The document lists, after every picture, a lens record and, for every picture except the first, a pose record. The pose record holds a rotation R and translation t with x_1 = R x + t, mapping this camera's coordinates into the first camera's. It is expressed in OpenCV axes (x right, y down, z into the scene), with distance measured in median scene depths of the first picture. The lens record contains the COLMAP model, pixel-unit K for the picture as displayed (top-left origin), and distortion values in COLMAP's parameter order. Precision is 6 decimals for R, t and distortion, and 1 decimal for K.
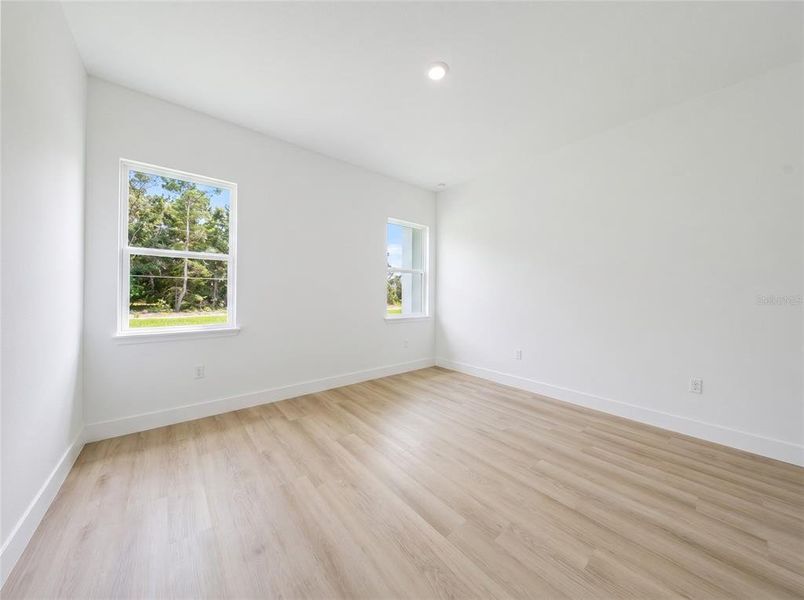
lens RADIAL K [[289.8, 0, 399.8], [0, 289.8, 293.1], [0, 0, 1]] dist [0.000117, -0.000136]
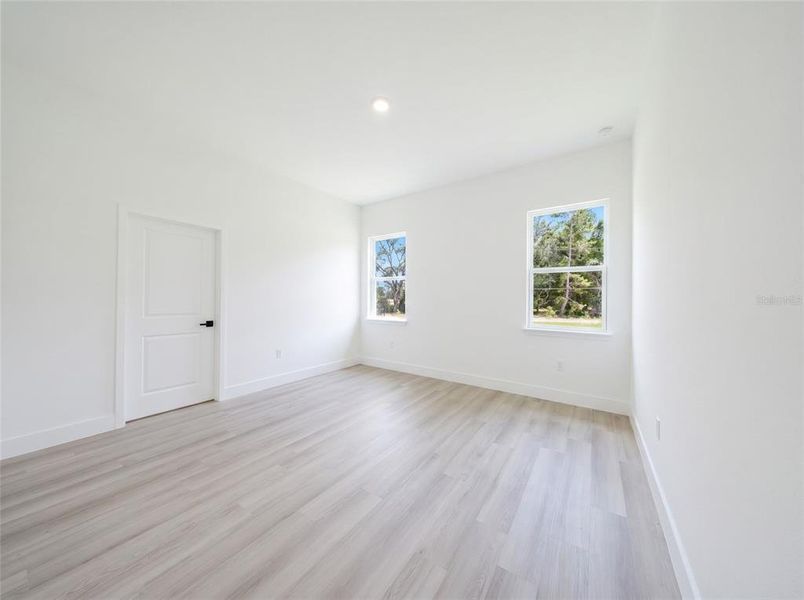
lens RADIAL K [[263.9, 0, 406.2], [0, 263.9, 301.0], [0, 0, 1]] dist [0.002576, 0.000083]
pose [[0.275882, 0.000870, -0.961191, 0.110256], [-0.006570, 0.999978, -0.000980, 0.001119], [0.961169, 0.006585, 0.275882, 0.076536]]
